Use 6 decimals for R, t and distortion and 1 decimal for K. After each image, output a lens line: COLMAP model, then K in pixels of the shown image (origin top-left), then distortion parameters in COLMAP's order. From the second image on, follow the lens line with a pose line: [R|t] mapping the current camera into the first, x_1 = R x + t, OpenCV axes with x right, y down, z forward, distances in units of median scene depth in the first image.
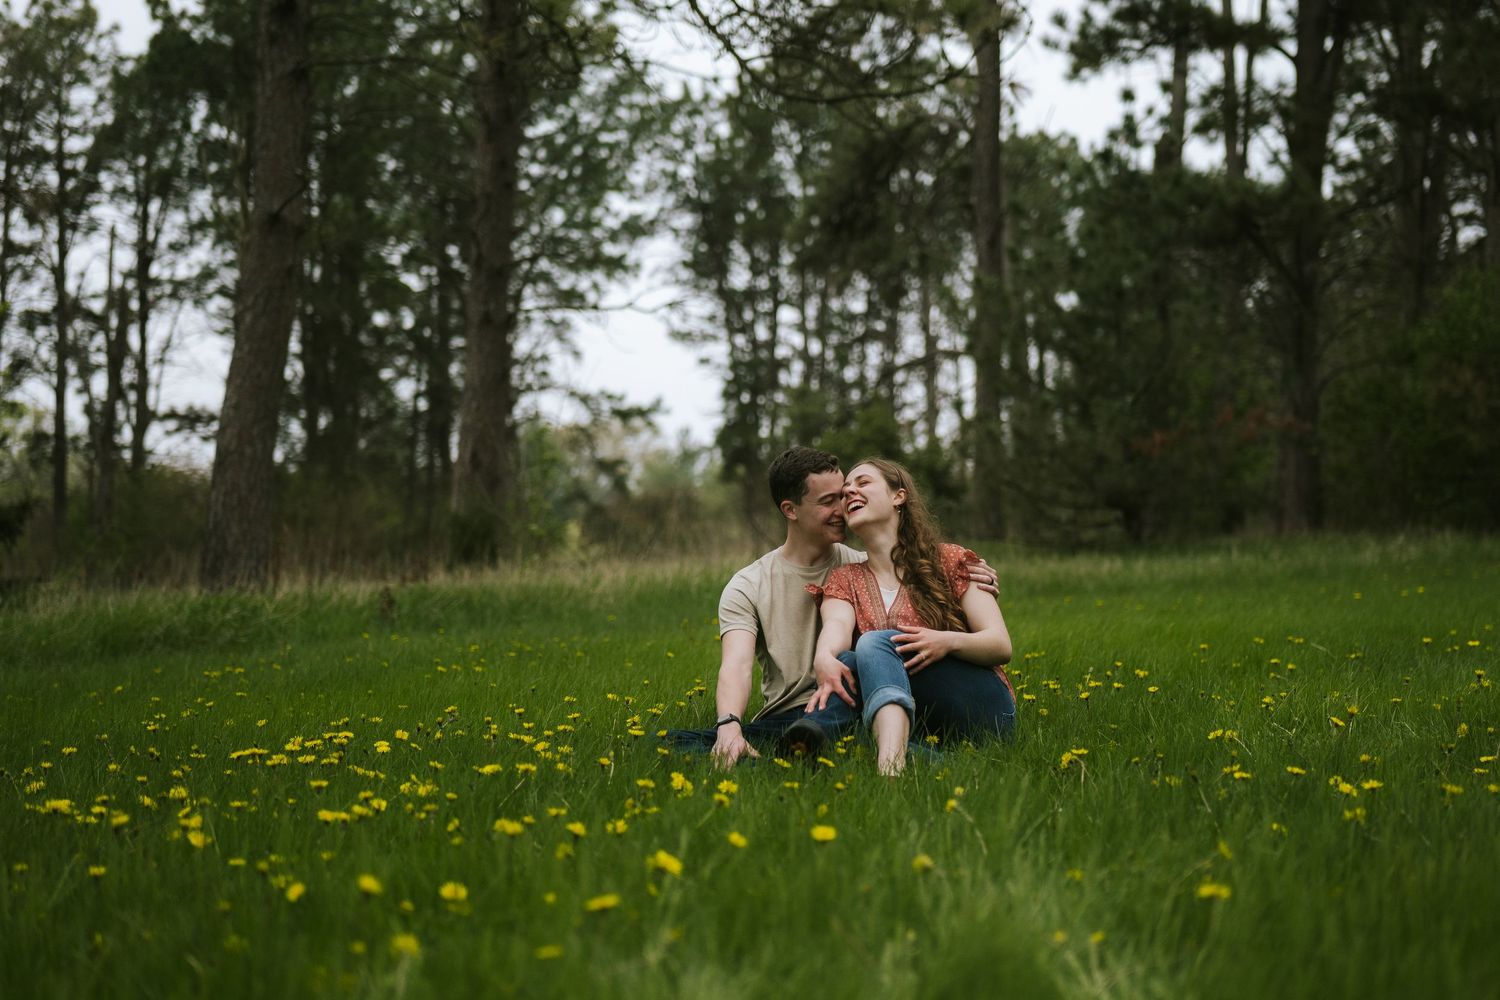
lens RADIAL K [[2393.9, 0, 750.0], [0, 2393.9, 500.0], [0, 0, 1]] dist [-0.024186, -0.179253]
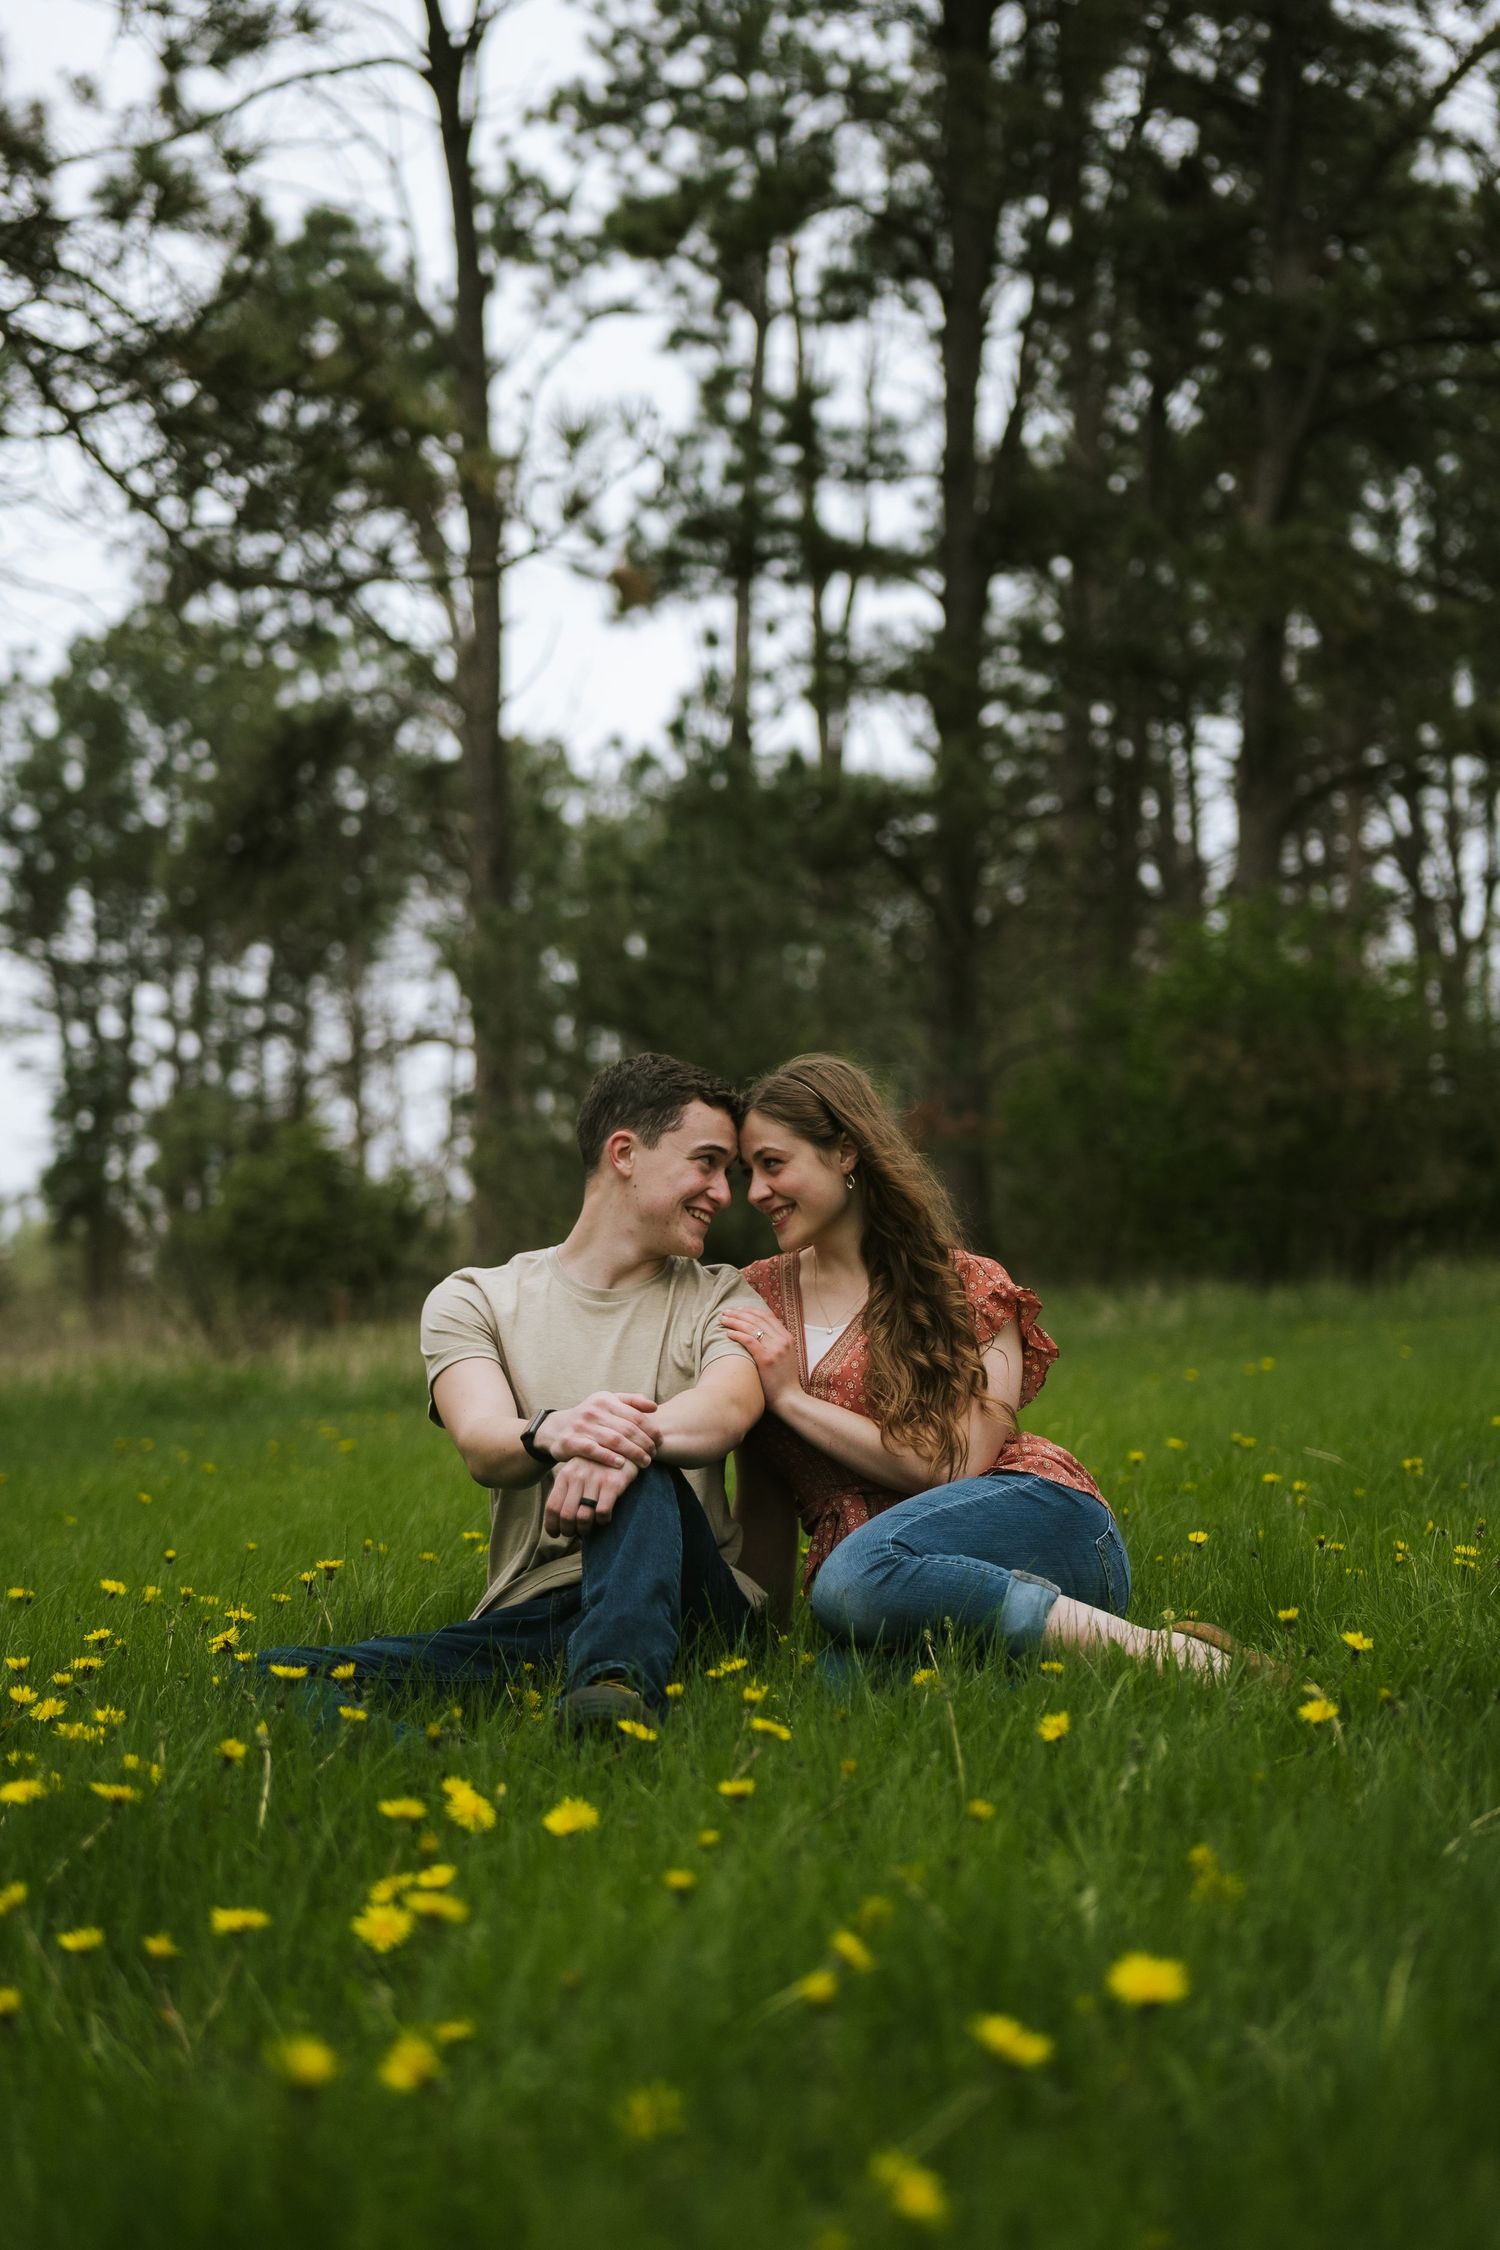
lens RADIAL K [[3351.3, 0, 683.2], [0, 3351.3, 1124.4], [0, 0, 1]] dist [-0.014009, -0.017103]
pose [[0.983169, -0.011350, 0.182344, -0.018739], [0.019488, 0.998889, -0.042898, 0.004917], [-0.181655, 0.045729, 0.982299, 0.078408]]
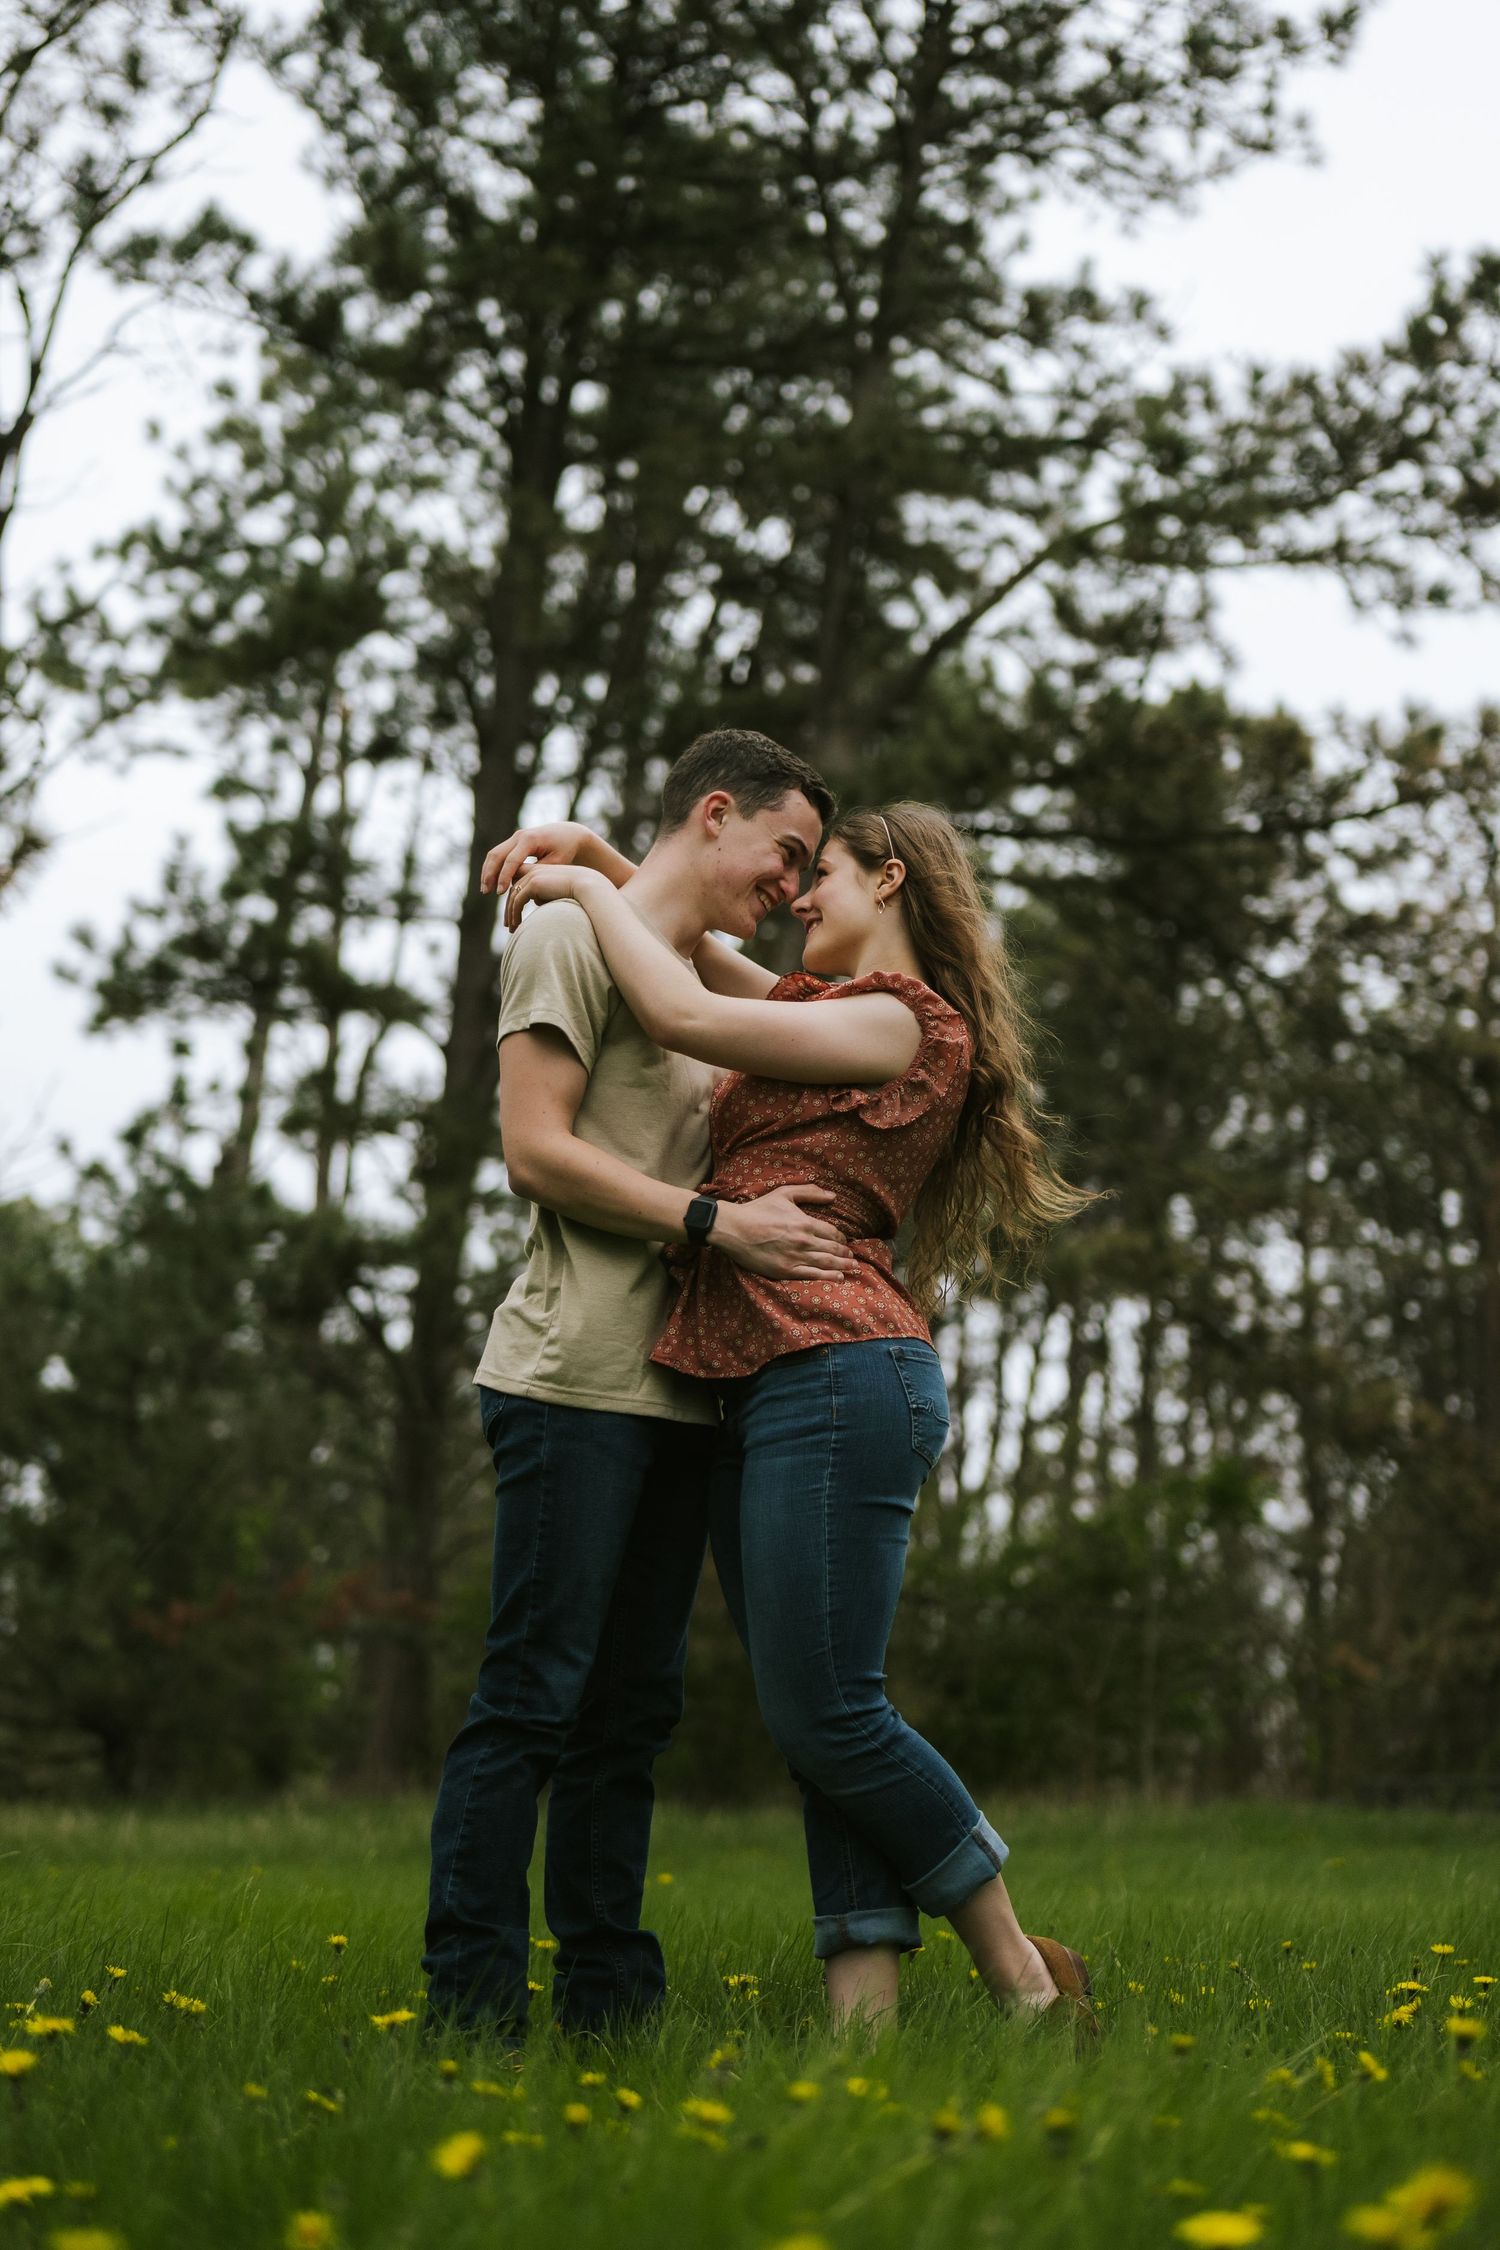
lens RADIAL K [[3279.9, 0, 713.3], [0, 3279.9, 1132.3], [0, 0, 1]] dist [0.094895, 0.004391]
pose [[0.940727, 0.126320, 0.314762, 0.020207], [-0.063527, 0.977255, -0.202328, 0.012444], [-0.333161, 0.170340, 0.927355, 0.151499]]
